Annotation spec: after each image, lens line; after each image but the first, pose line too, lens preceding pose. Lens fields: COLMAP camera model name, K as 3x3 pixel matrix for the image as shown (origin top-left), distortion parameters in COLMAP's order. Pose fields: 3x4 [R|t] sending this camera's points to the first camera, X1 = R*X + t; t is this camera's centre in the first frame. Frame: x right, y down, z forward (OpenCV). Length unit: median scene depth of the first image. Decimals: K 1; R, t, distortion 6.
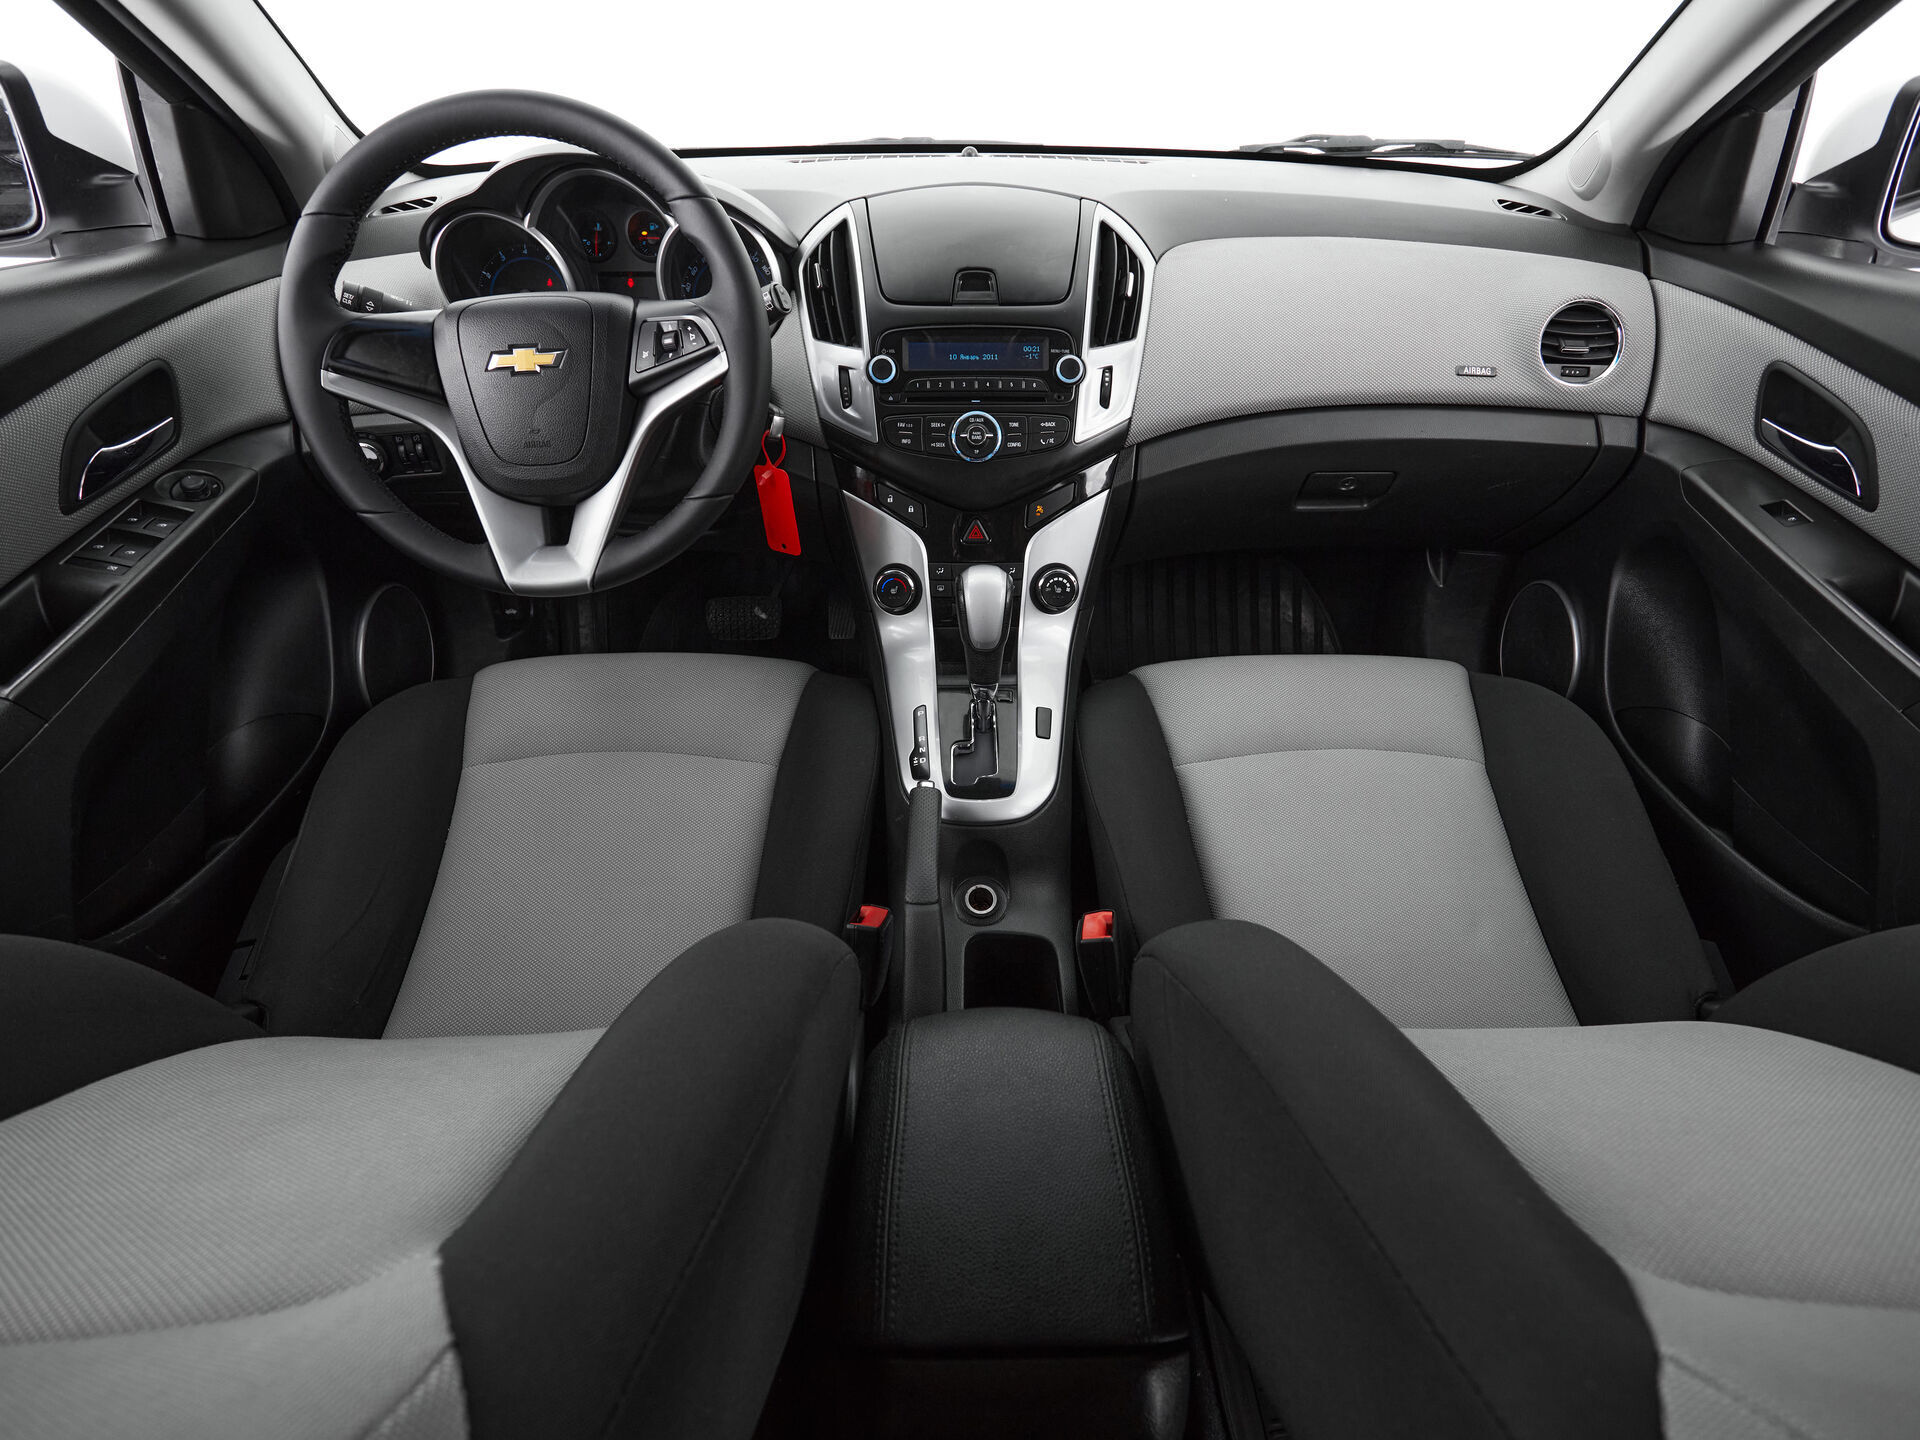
lens RADIAL K [[1008.8, 0, 963.3], [0, 1008.8, 719.5], [0, 0, 1]] dist [-0.001770, -0.001686]
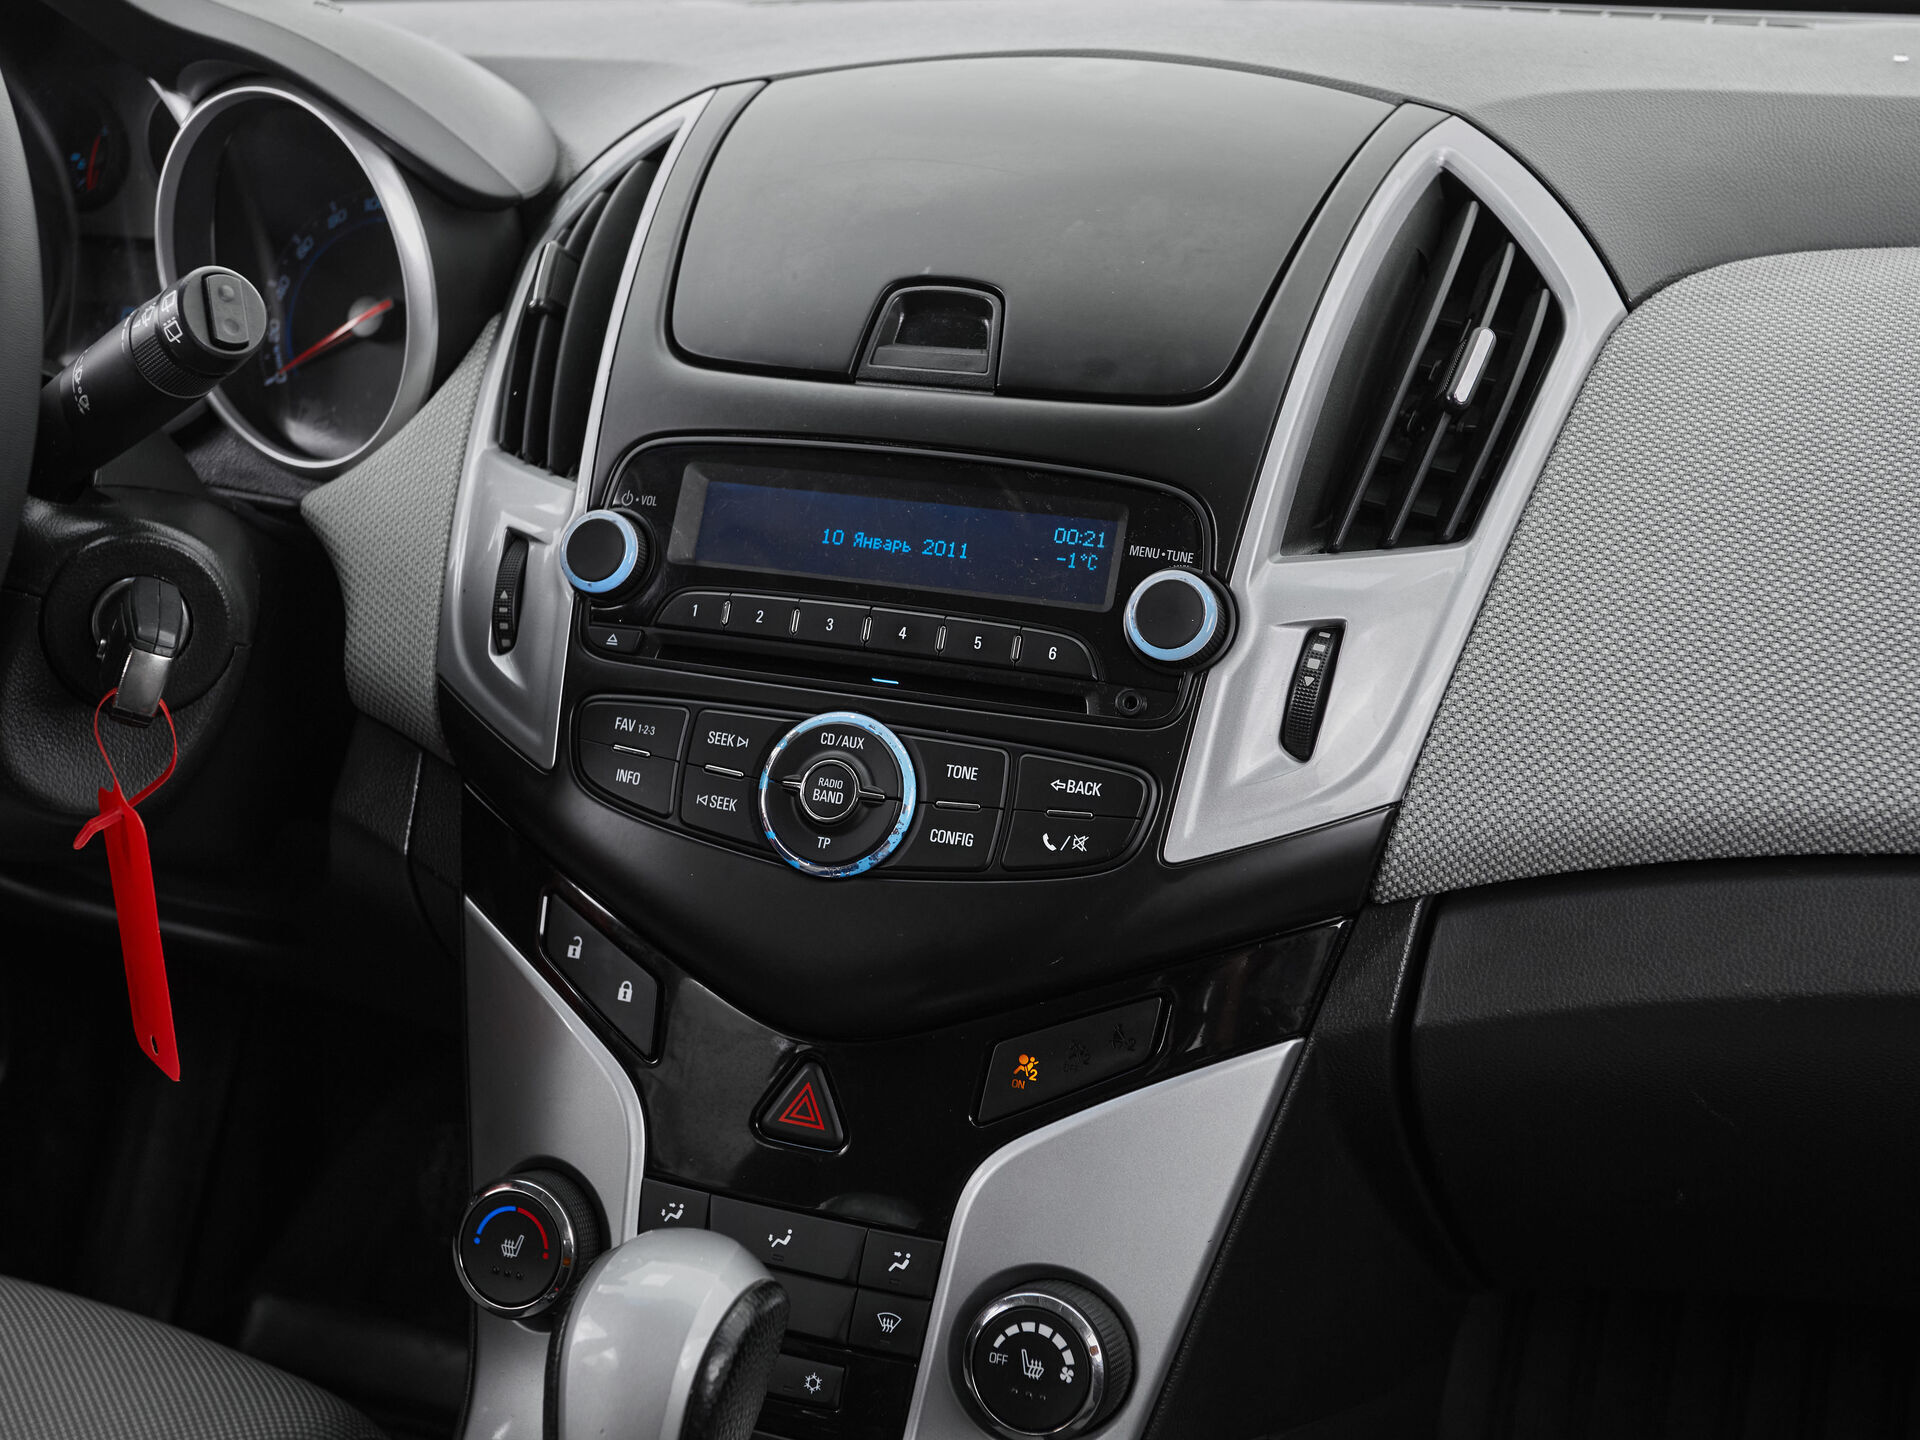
lens RADIAL K [[2498.5, 0, 837.3], [0, 2498.5, 704.6], [0, 0, 1]] dist [0.025208, 0.000000]
pose [[0.917232, 0.123799, -0.378629, 0.285482], [-0.221414, 0.948577, -0.226225, -0.135792], [0.331153, 0.291335, 0.897475, 0.322737]]
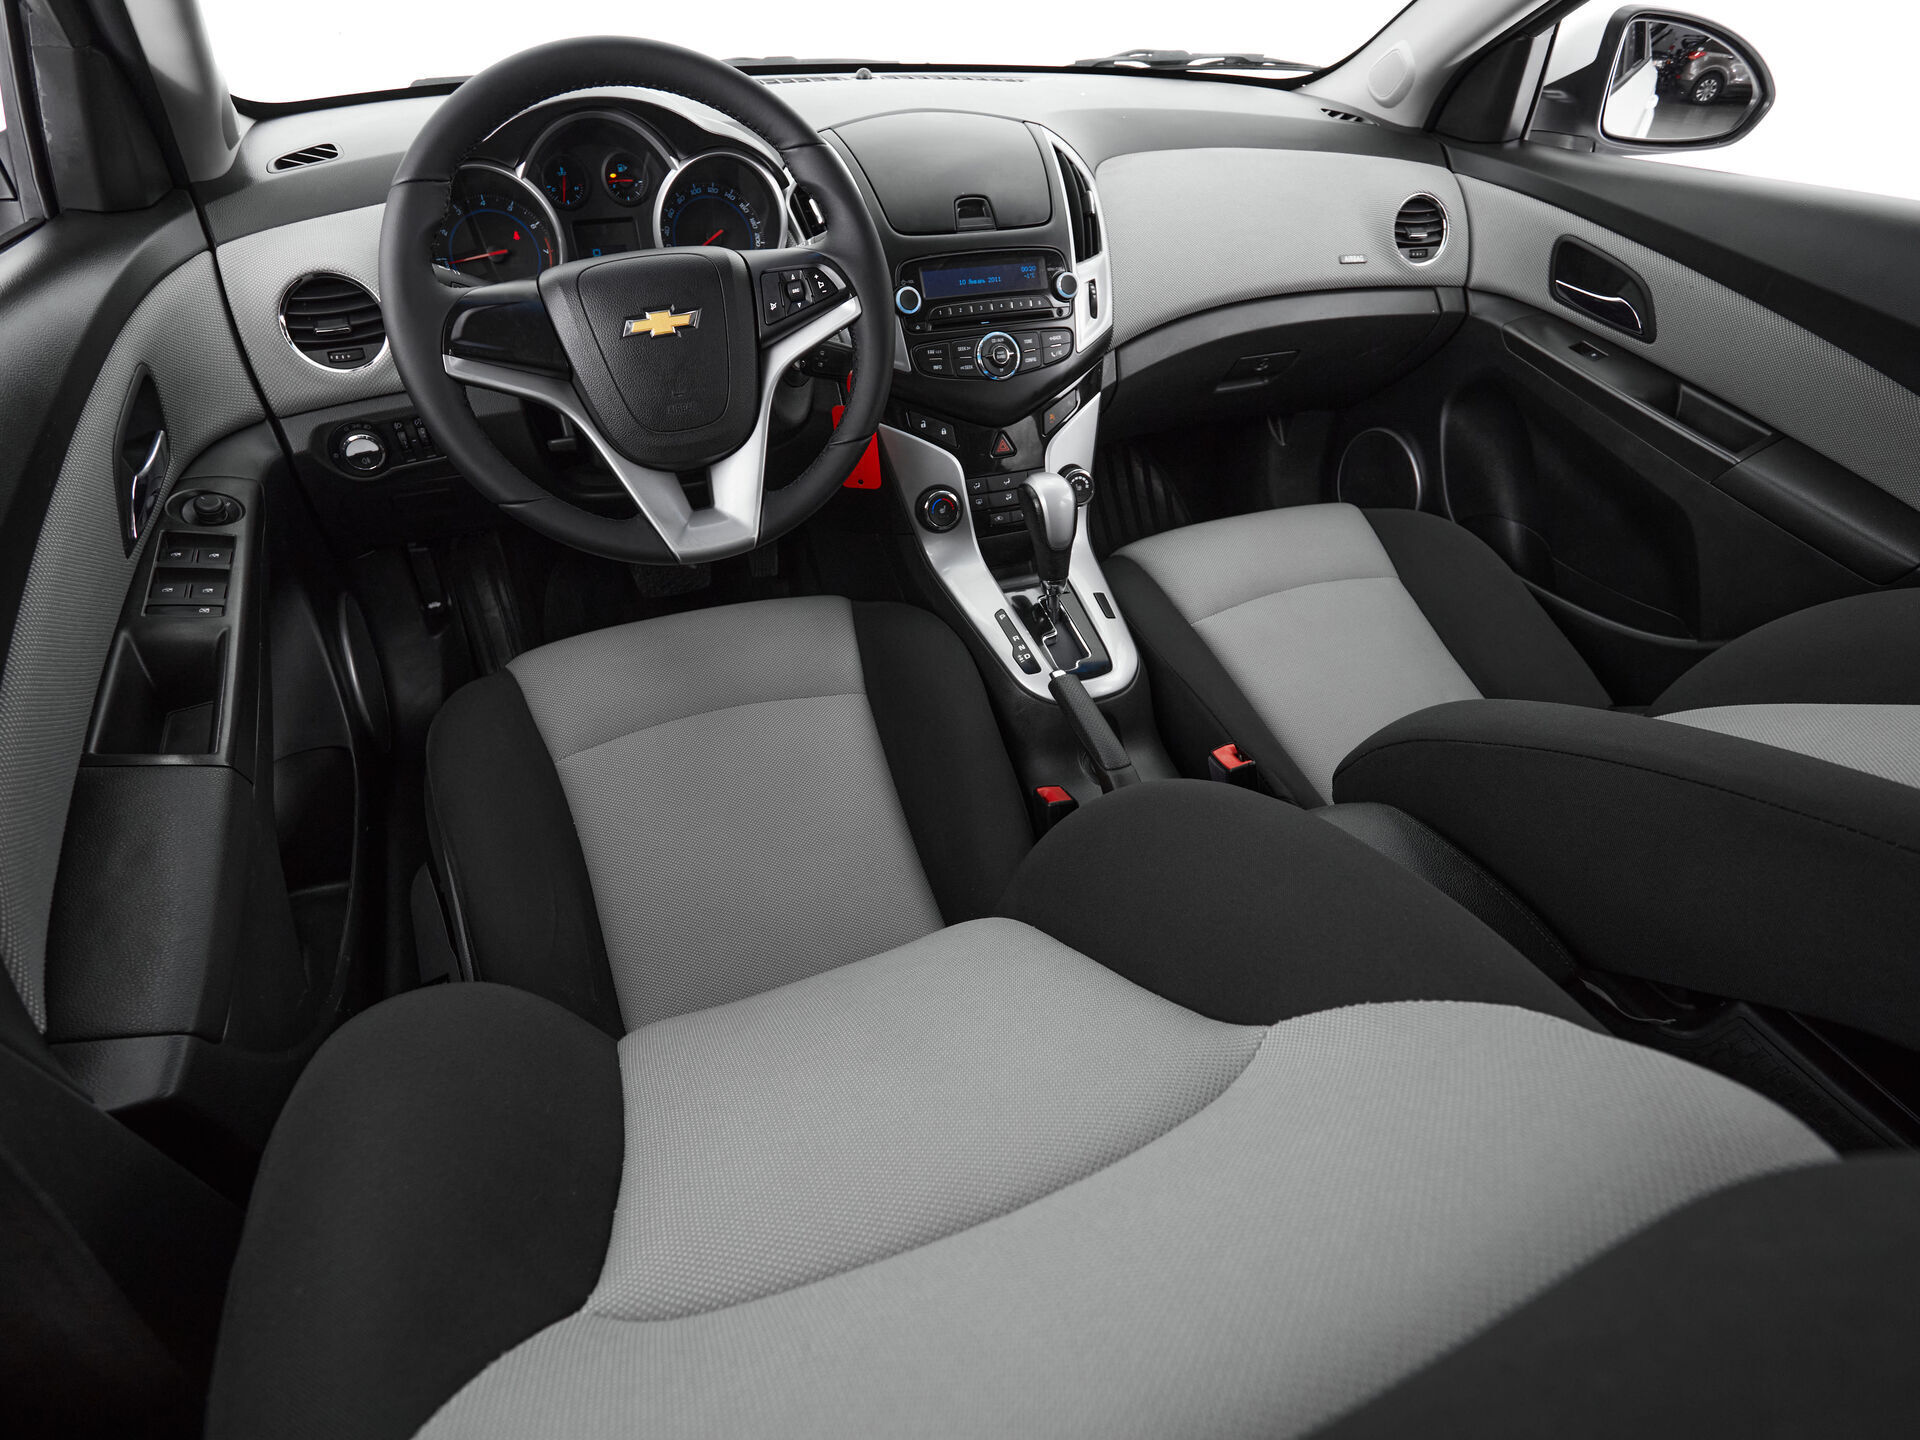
lens RADIAL K [[1008.8, 0, 955.0], [0, 1008.8, 714.8], [0, 0, 1]] dist [-0.001770, -0.001686]
pose [[0.931222, -0.209827, 0.297990, -0.427137], [0.185054, 0.976622, 0.109385, -0.030764], [-0.313975, -0.046718, 0.948281, -0.030082]]
